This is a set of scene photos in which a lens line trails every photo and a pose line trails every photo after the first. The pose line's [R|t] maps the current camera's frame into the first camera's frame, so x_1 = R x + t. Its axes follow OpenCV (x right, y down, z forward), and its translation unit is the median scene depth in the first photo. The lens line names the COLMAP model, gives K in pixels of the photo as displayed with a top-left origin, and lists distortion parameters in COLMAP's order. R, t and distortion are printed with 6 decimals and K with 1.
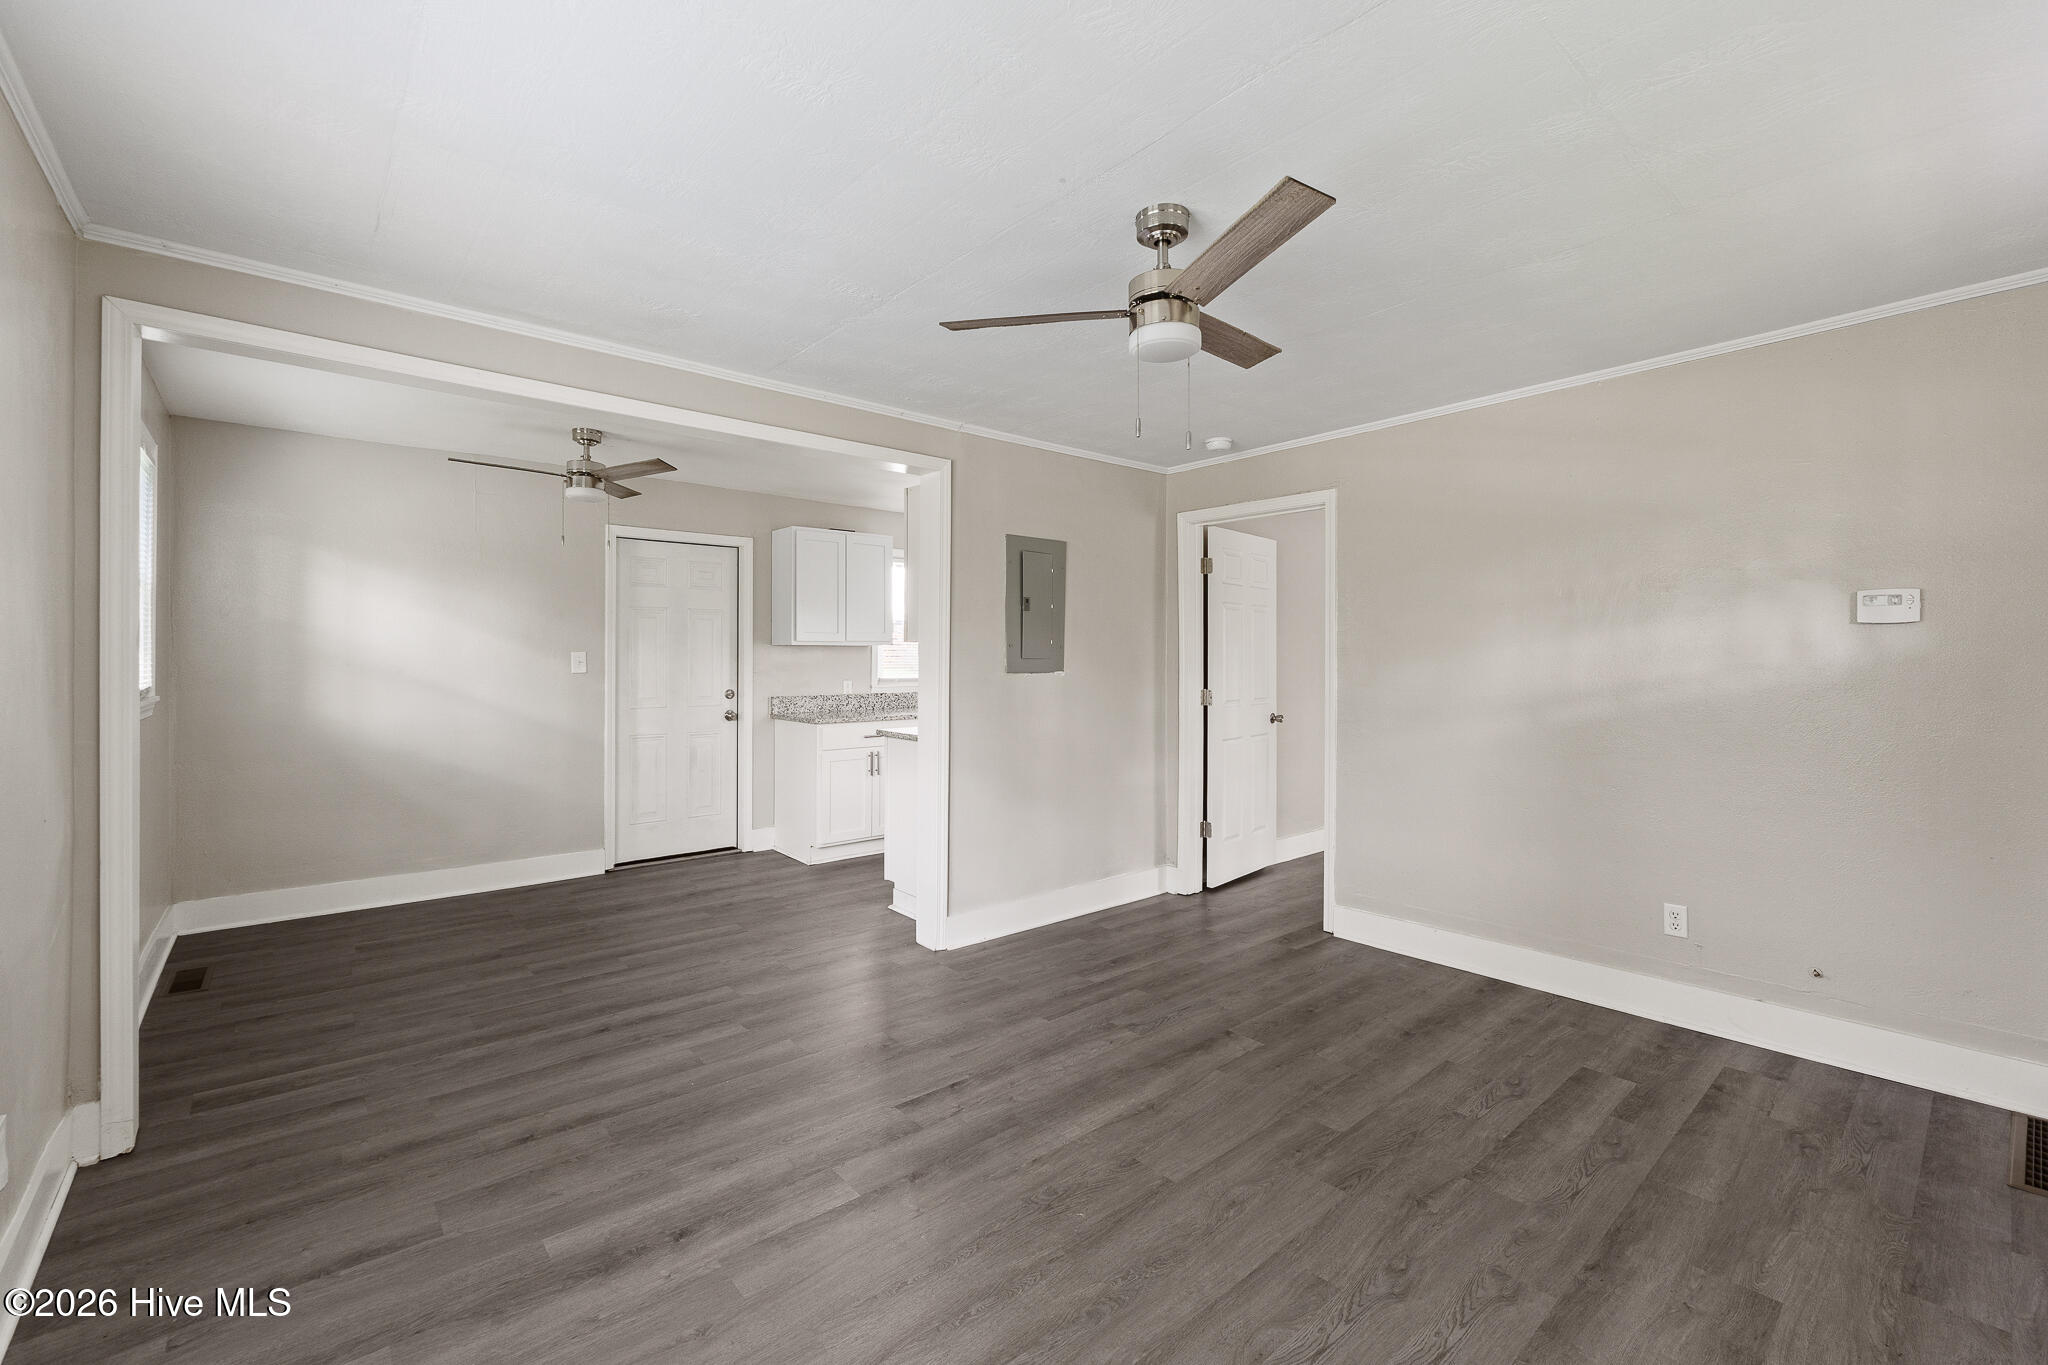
lens RADIAL K [[855.1, 0, 1001.7], [0, 855.1, 658.1], [0, 0, 1]] dist [-0.004702, -0.000293]
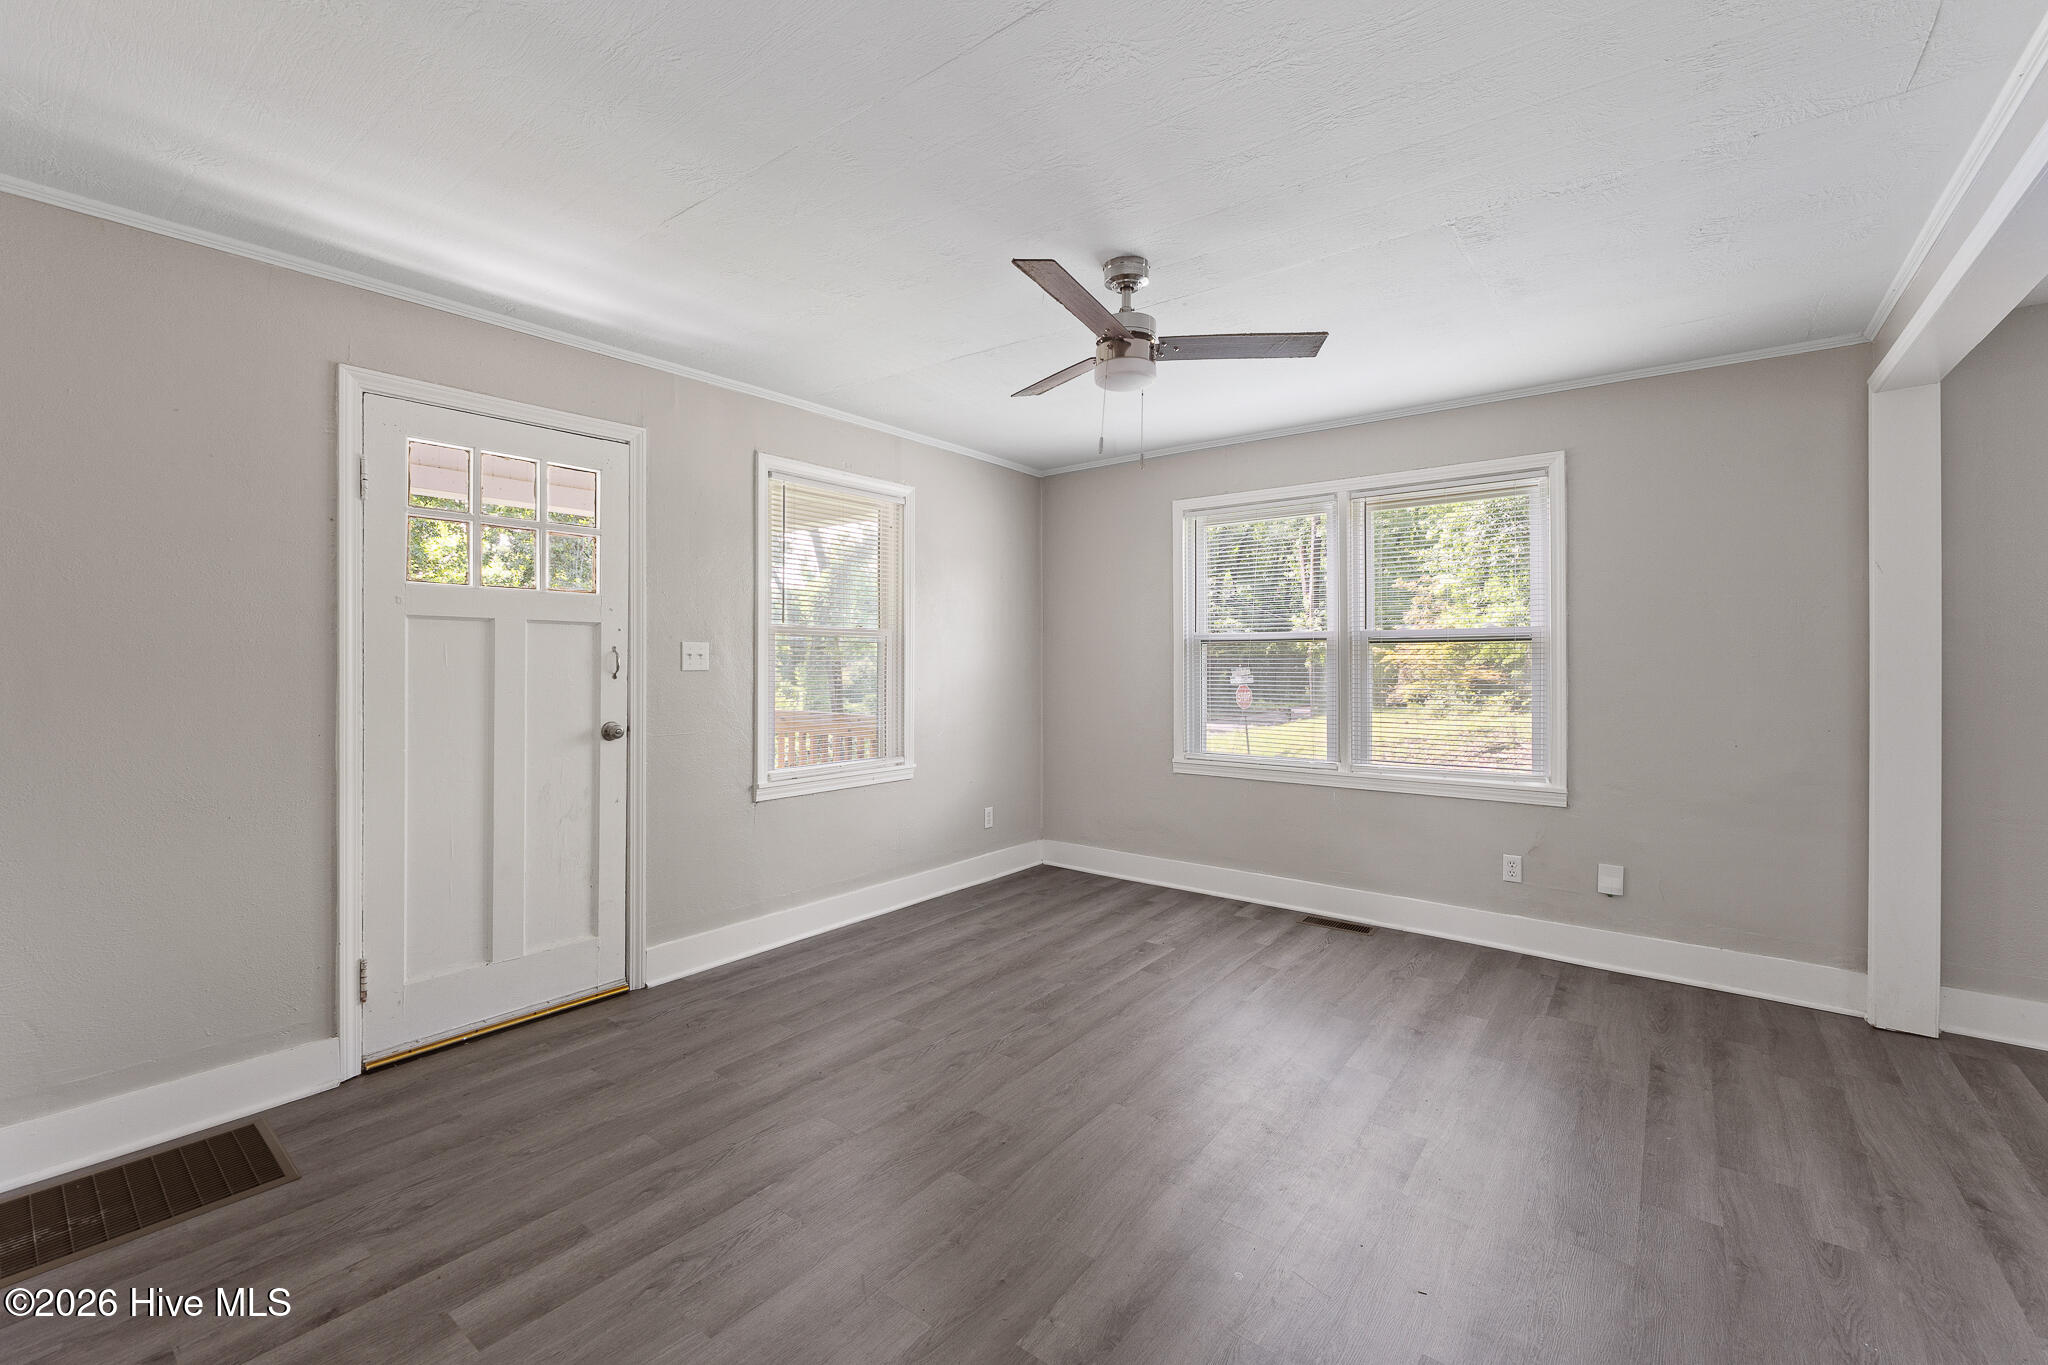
lens RADIAL K [[855.1, 0, 1001.7], [0, 855.1, 658.1], [0, 0, 1]] dist [-0.004702, -0.000293]
pose [[-0.980049, -0.004983, -0.198695, 0.529922], [-0.005759, 0.999978, 0.003327, 0.011773], [0.198675, 0.004405, -0.980056, 1.899397]]
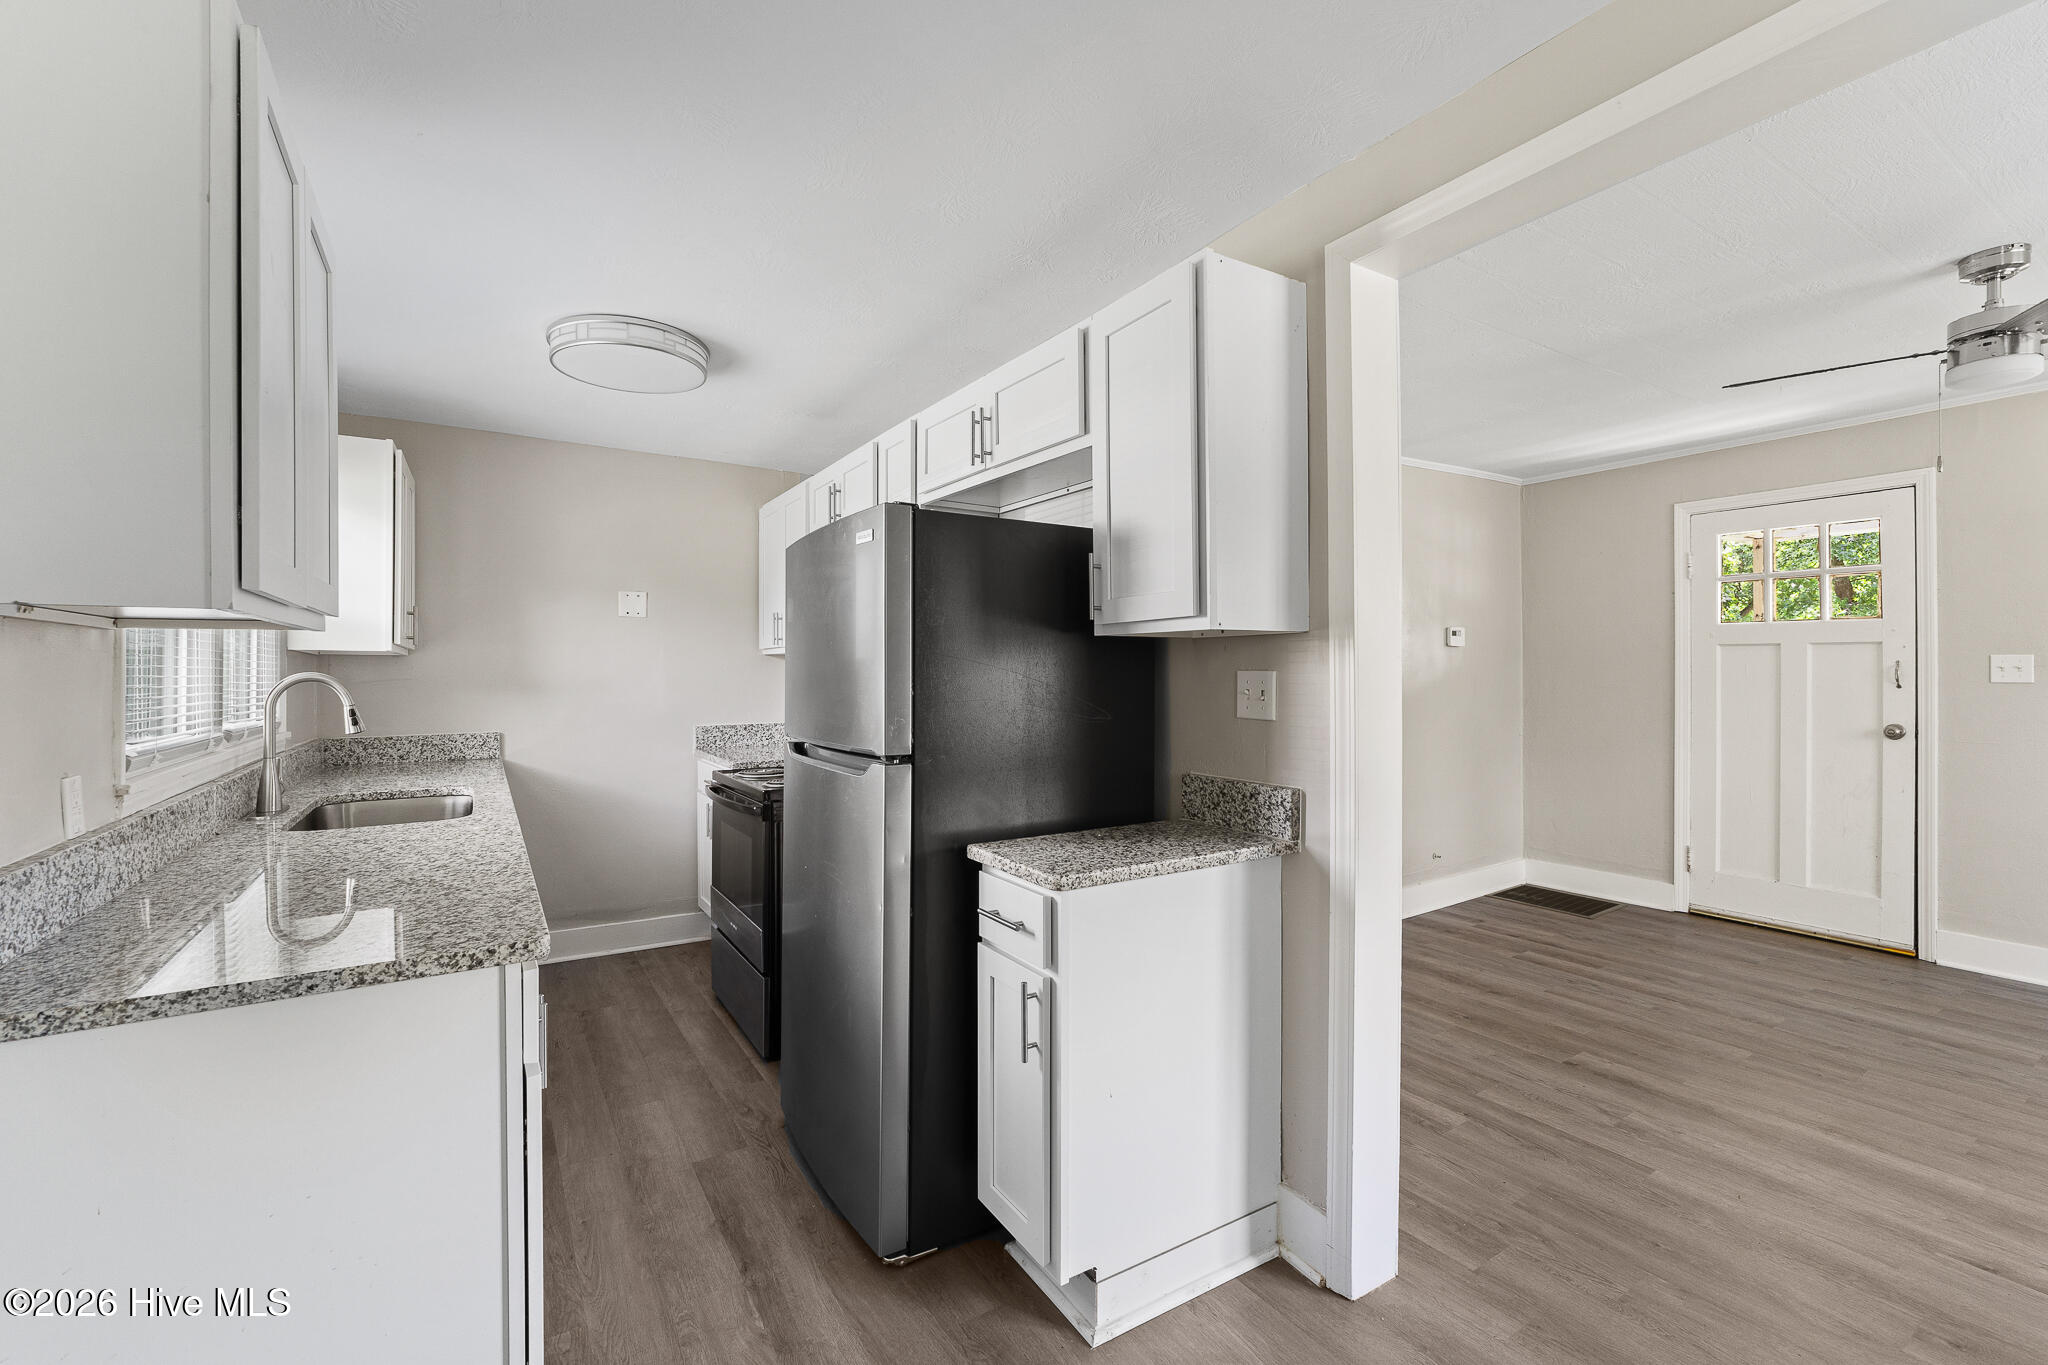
lens RADIAL K [[855.1, 0, 1001.7], [0, 855.1, 658.1], [0, 0, 1]] dist [-0.004702, -0.000293]
pose [[0.150925, 0.009057, 0.988504, -0.974813], [0.013343, 0.999848, -0.011199, -0.008872], [-0.988455, 0.014880, 0.150782, 1.877748]]
